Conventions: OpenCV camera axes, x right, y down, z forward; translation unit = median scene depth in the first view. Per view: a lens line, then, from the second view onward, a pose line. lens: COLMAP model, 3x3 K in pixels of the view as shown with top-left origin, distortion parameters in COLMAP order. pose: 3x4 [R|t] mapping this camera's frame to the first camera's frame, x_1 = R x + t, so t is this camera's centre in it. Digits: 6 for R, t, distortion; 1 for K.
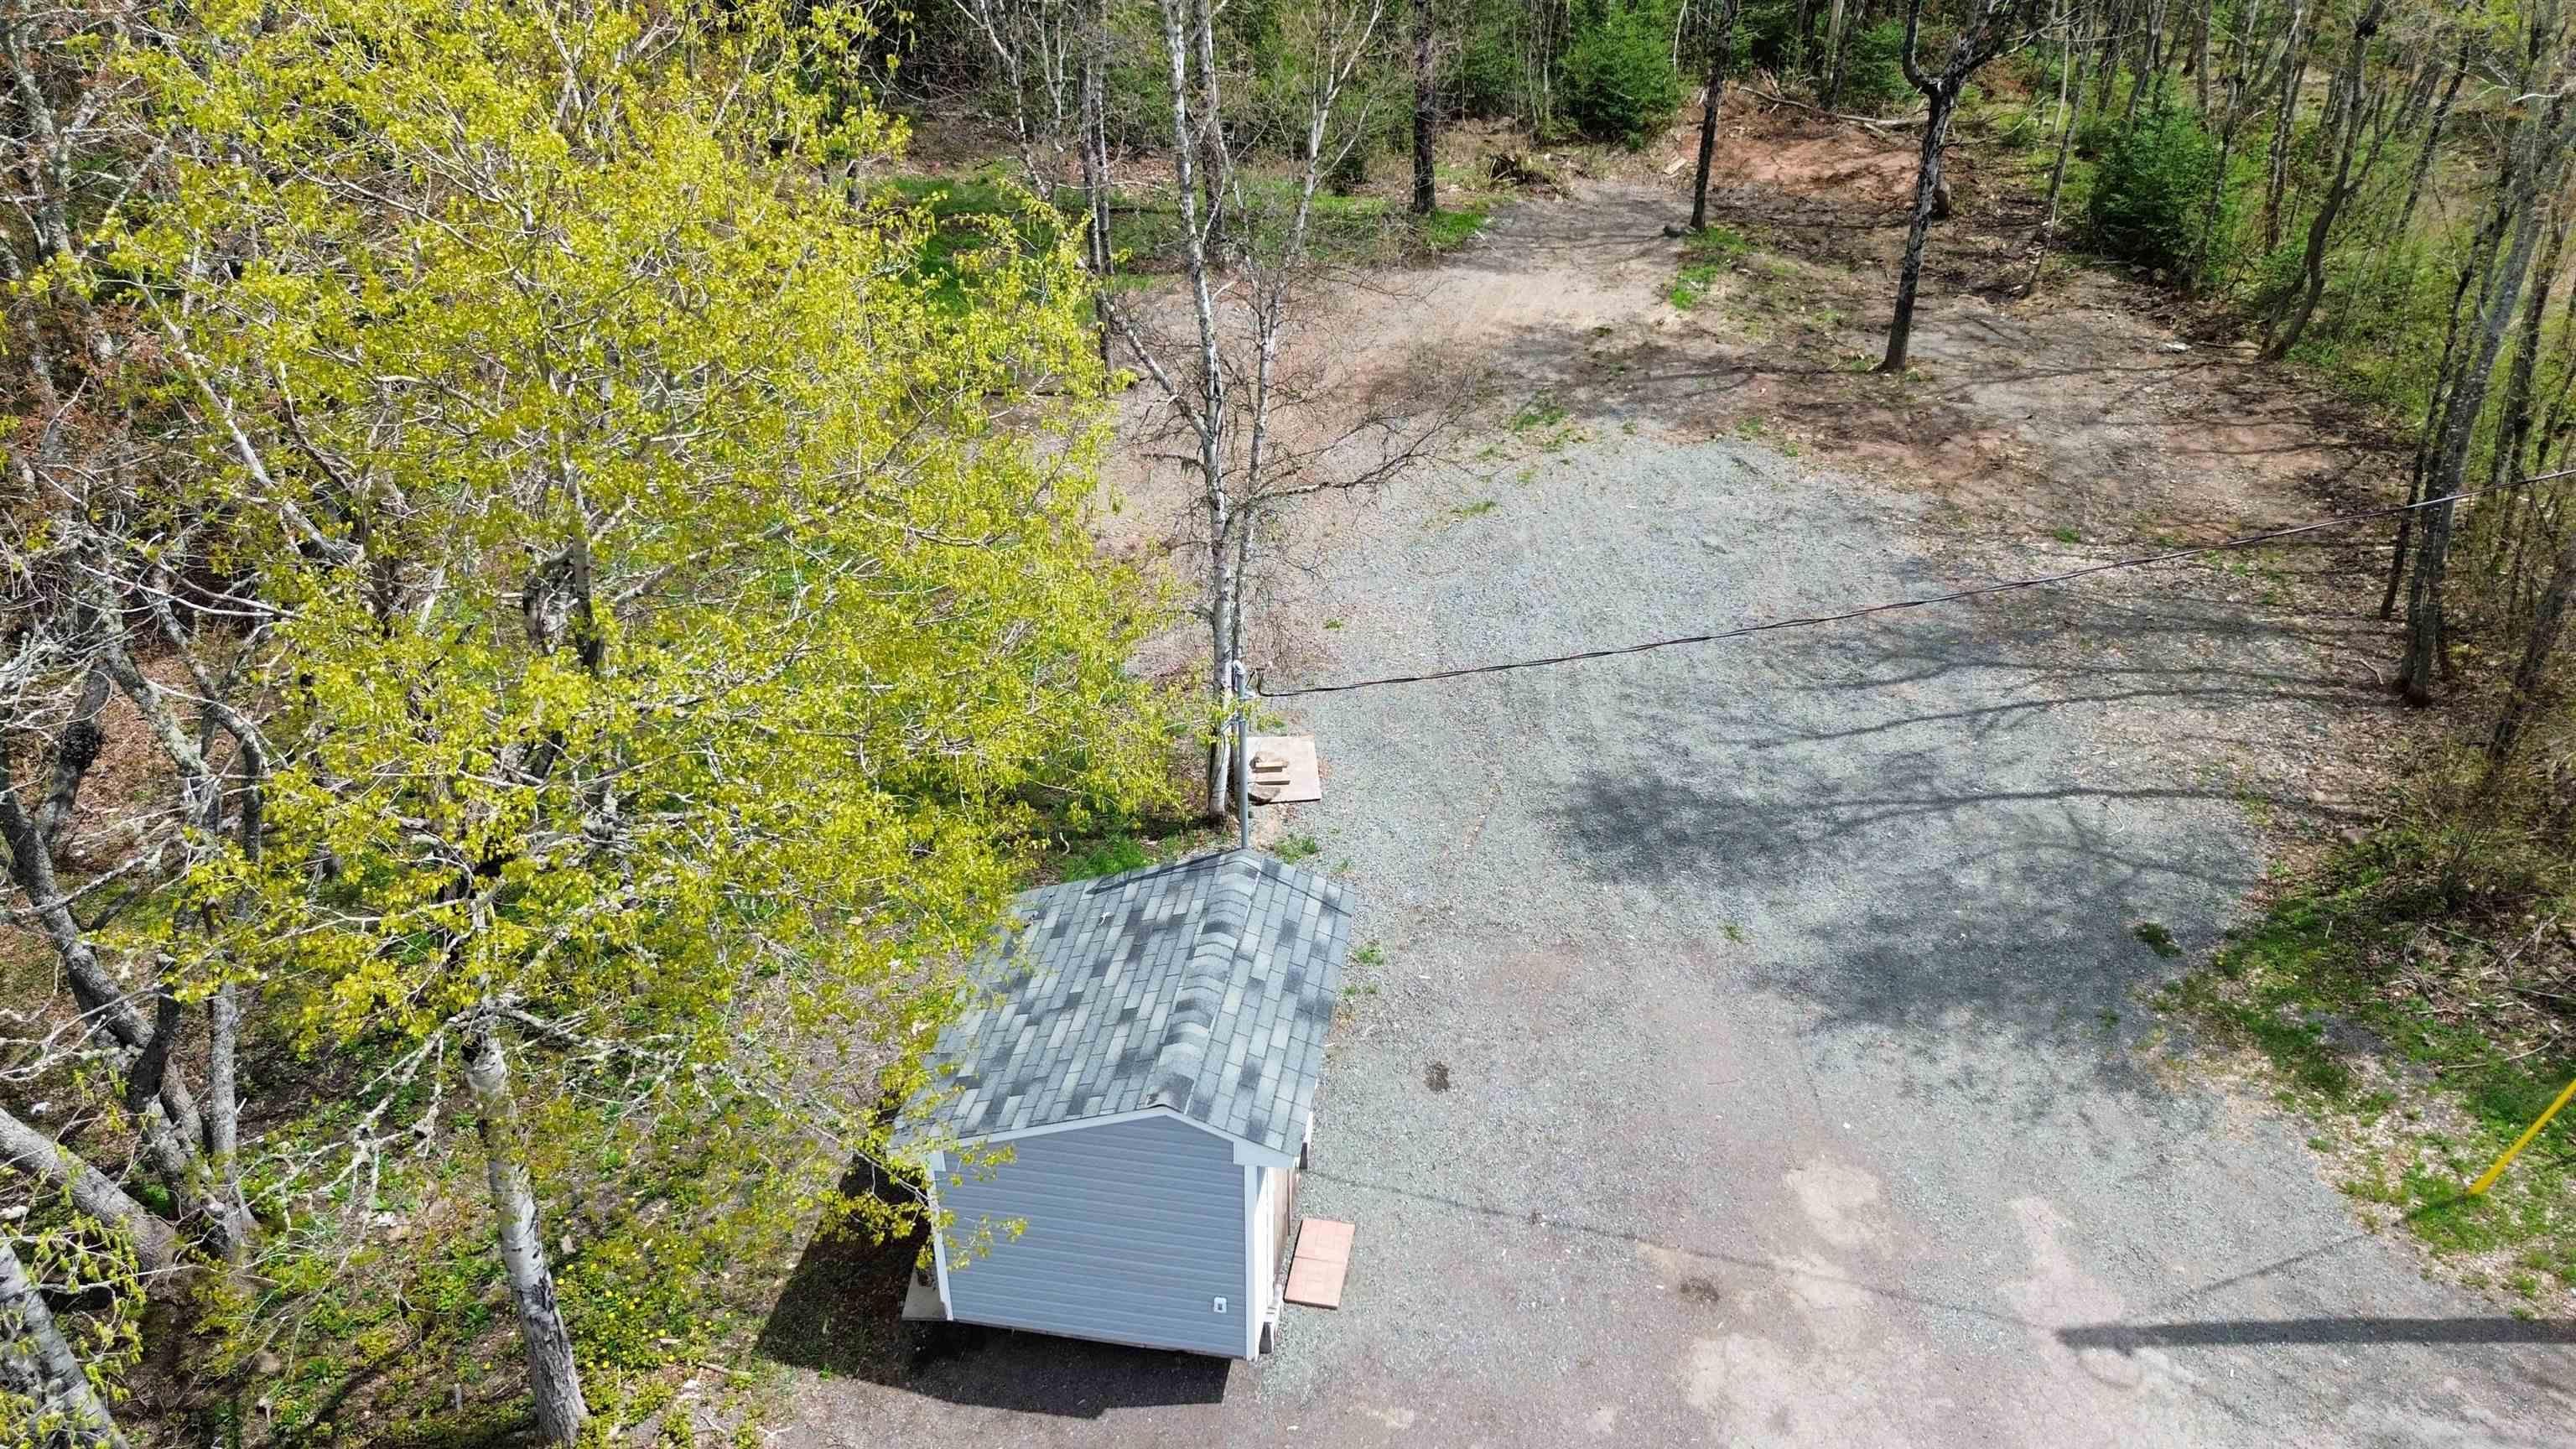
lens RADIAL K [[1819.5, 0, 1282.0], [0, 1819.5, 711.2], [0, 0, 1]] dist [0.065381, -0.054560]
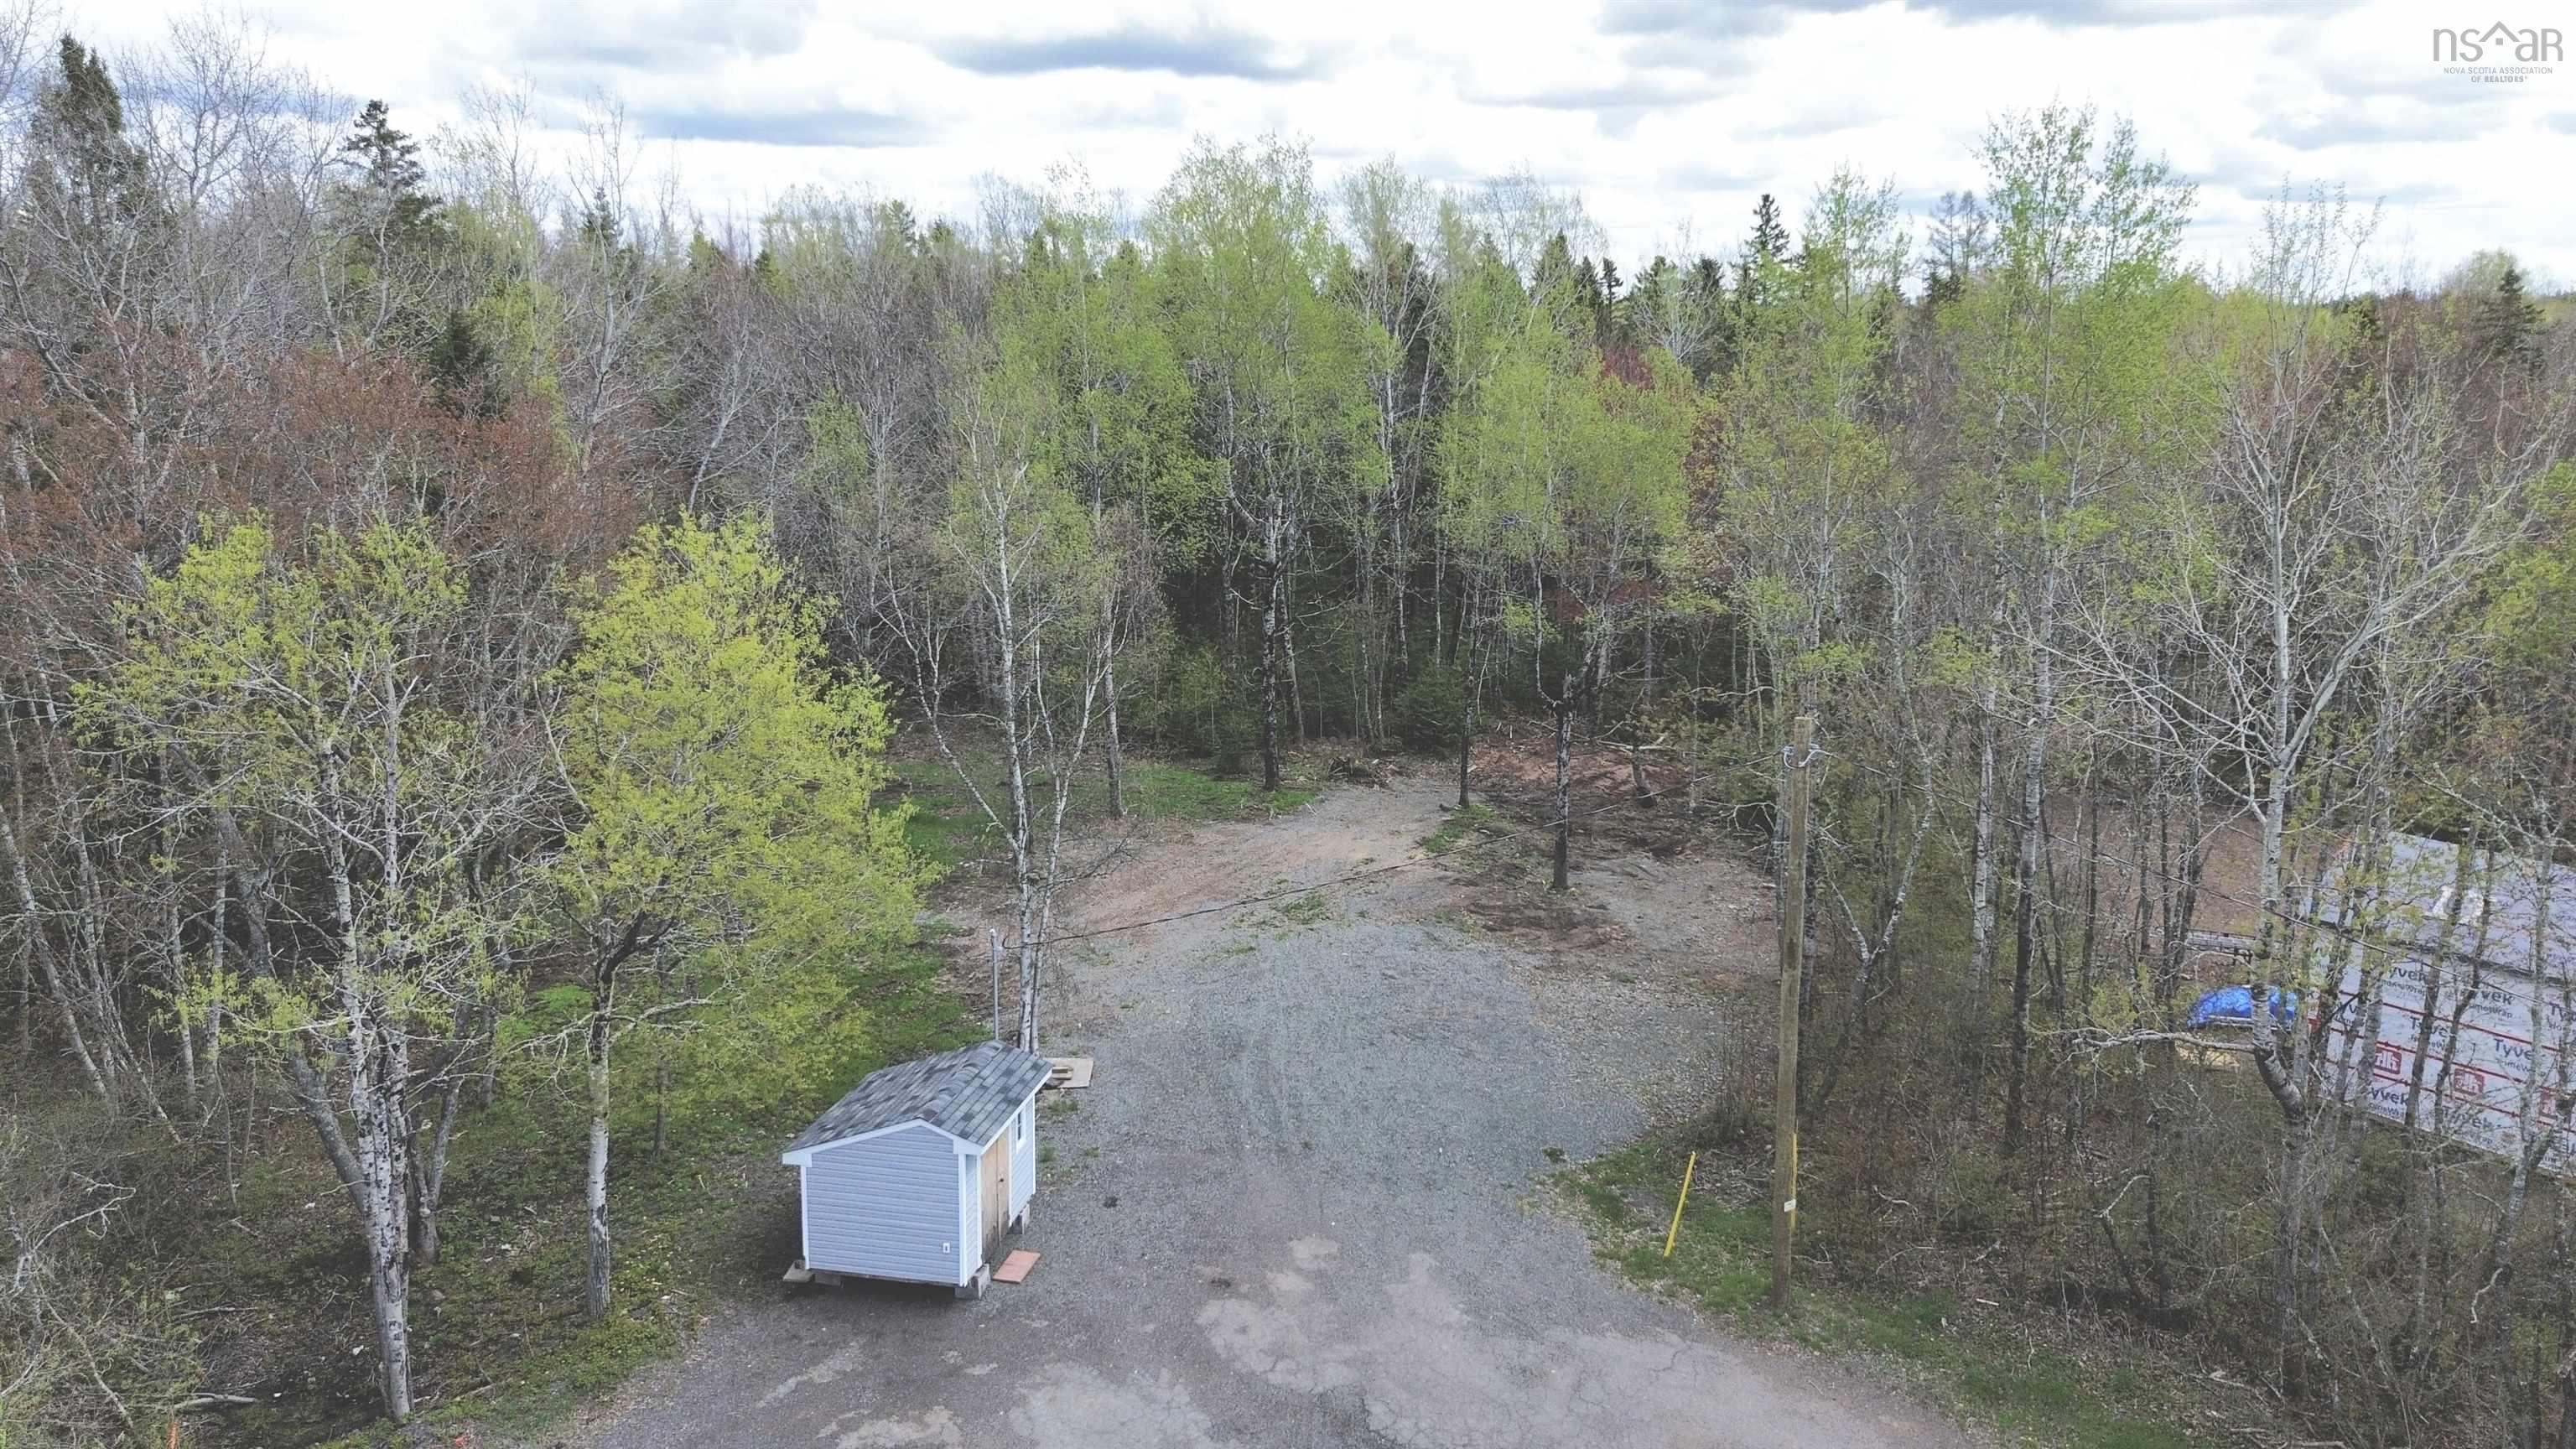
lens RADIAL K [[1819.5, 0, 1276.4], [0, 1819.5, 718.2], [0, 0, 1]] dist [0.065381, -0.054560]
pose [[0.999357, 0.019398, -0.030165, 0.237207], [-0.028534, 0.939595, -0.341096, 0.295805], [0.021726, 0.341737, 0.939544, -0.652601]]
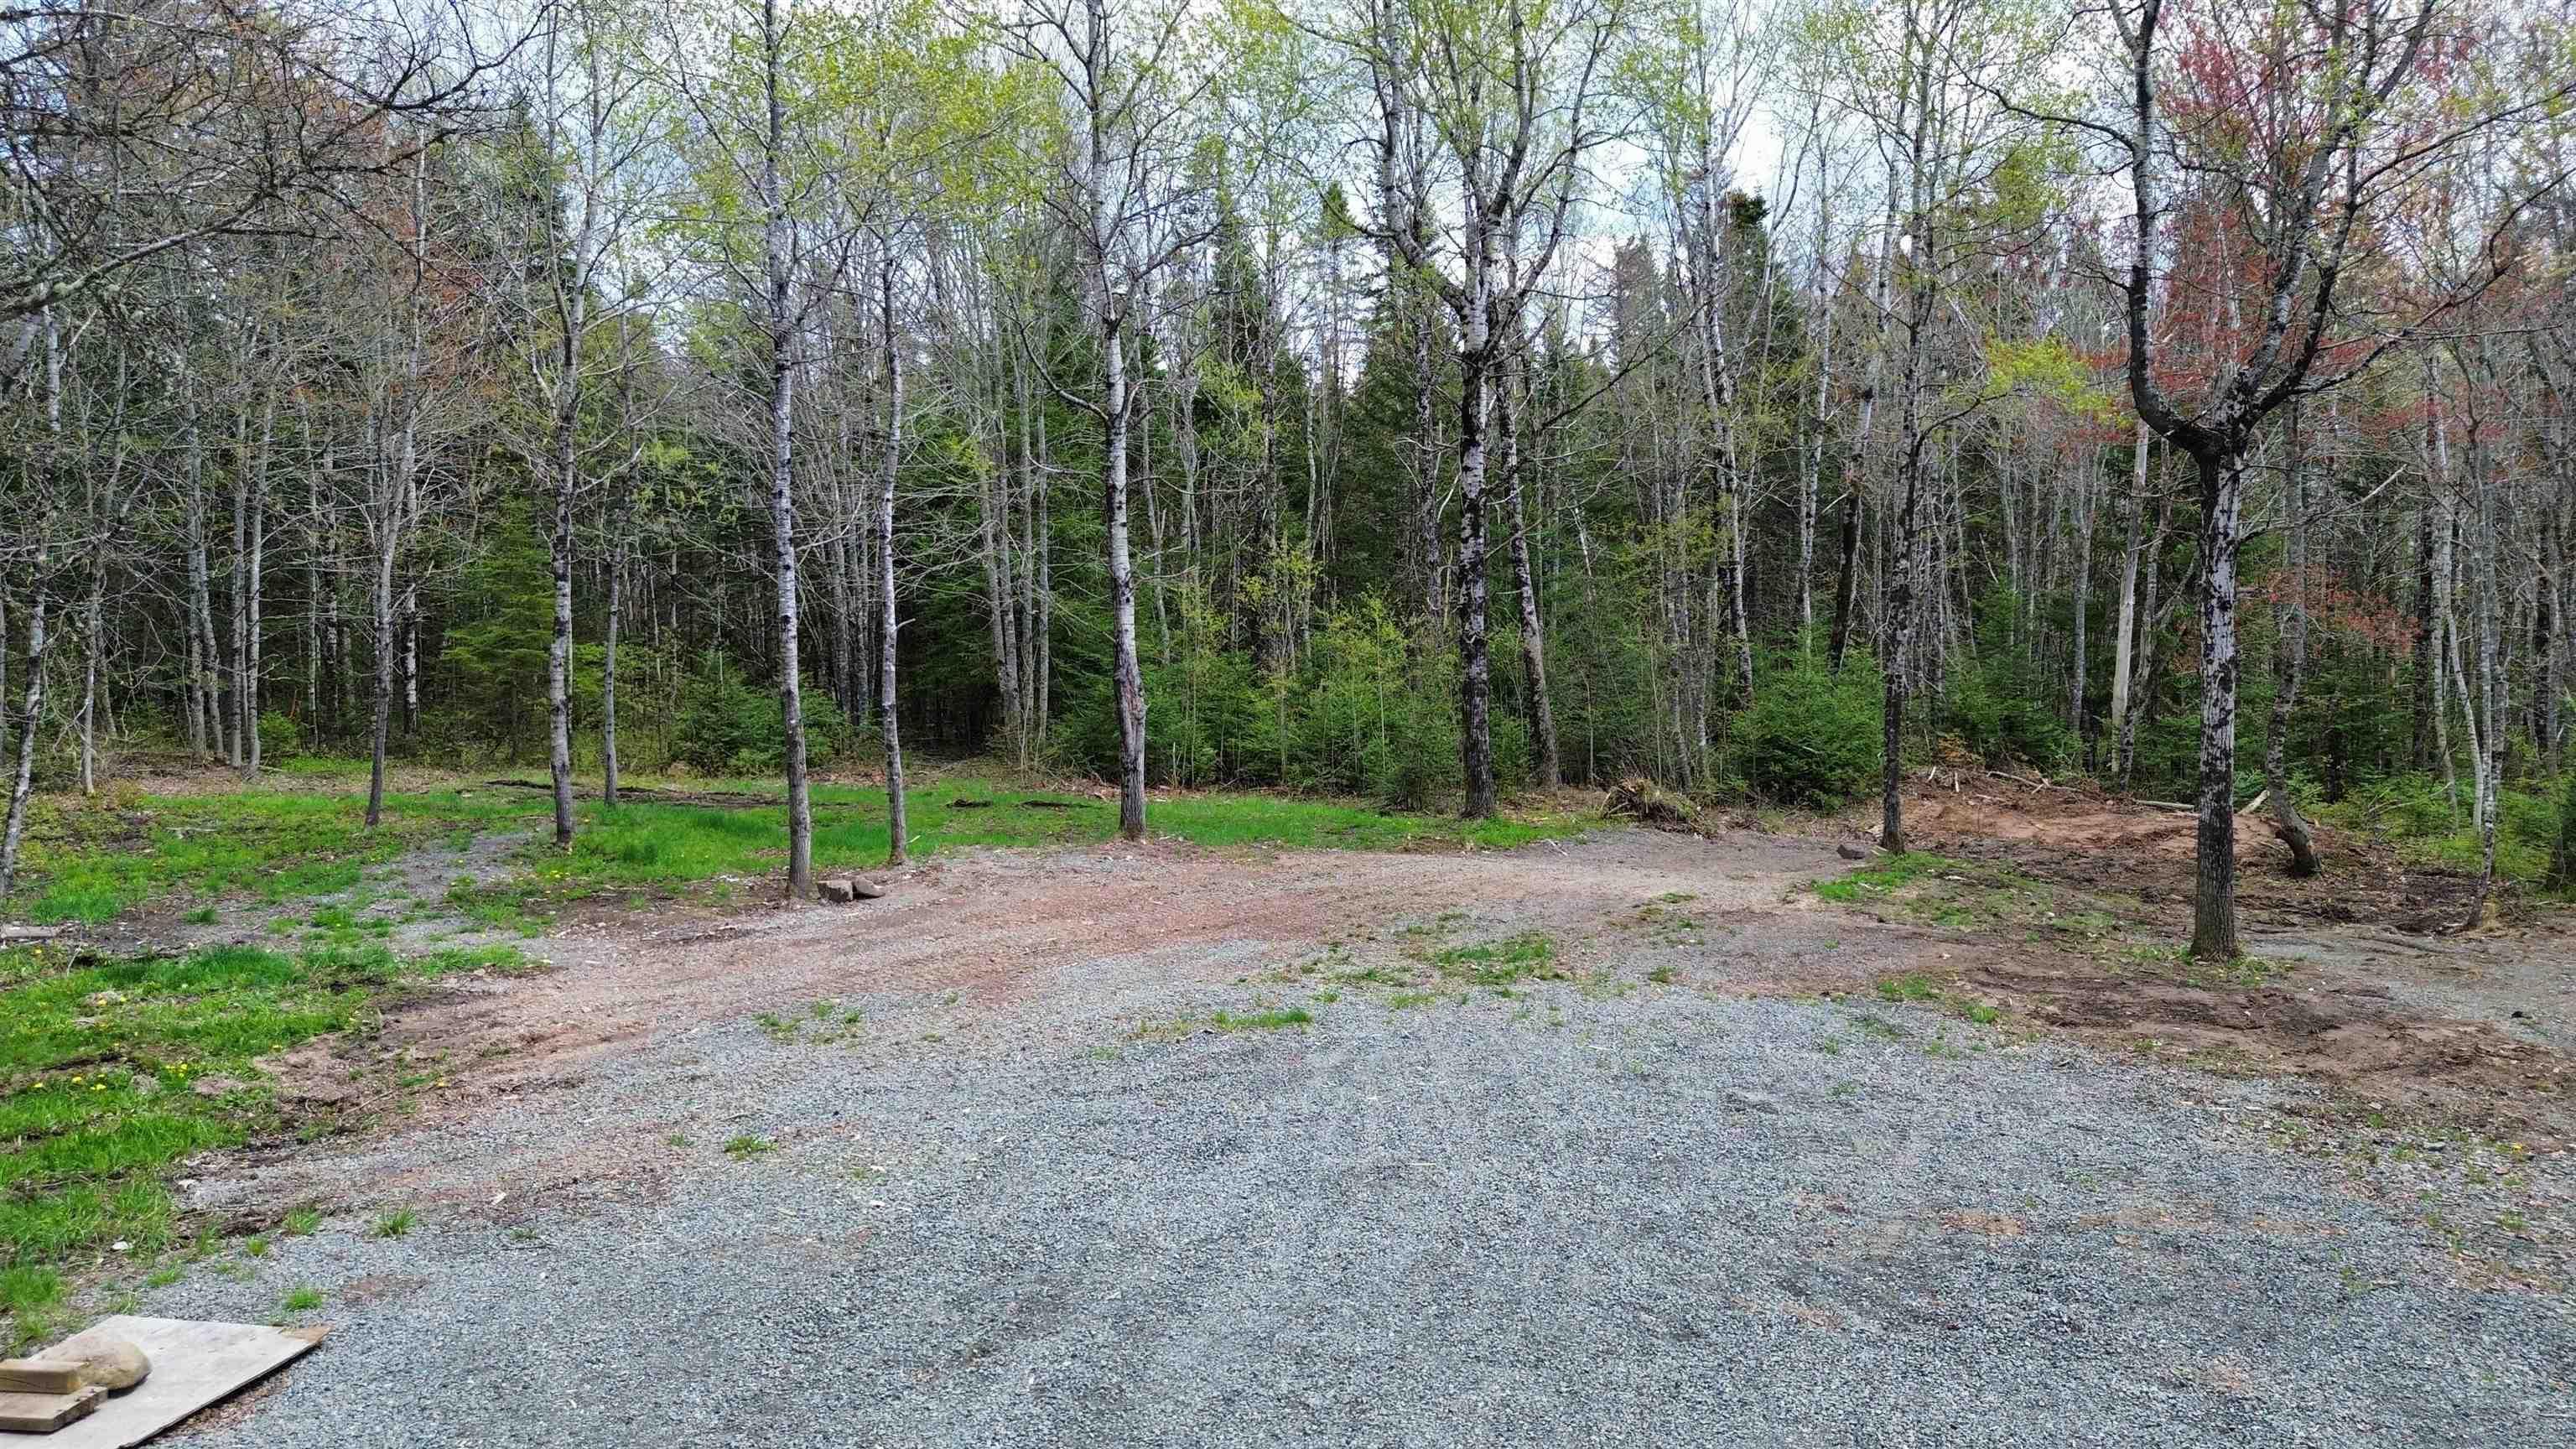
lens RADIAL K [[1819.5, 0, 1283.1], [0, 1819.5, 729.2], [0, 0, 1]] dist [0.065381, -0.054560]
pose [[0.979944, 0.015417, -0.198674, 0.274186], [-0.110180, 0.872661, -0.475735, 0.064795], [0.166041, 0.488084, 0.856857, 0.734230]]
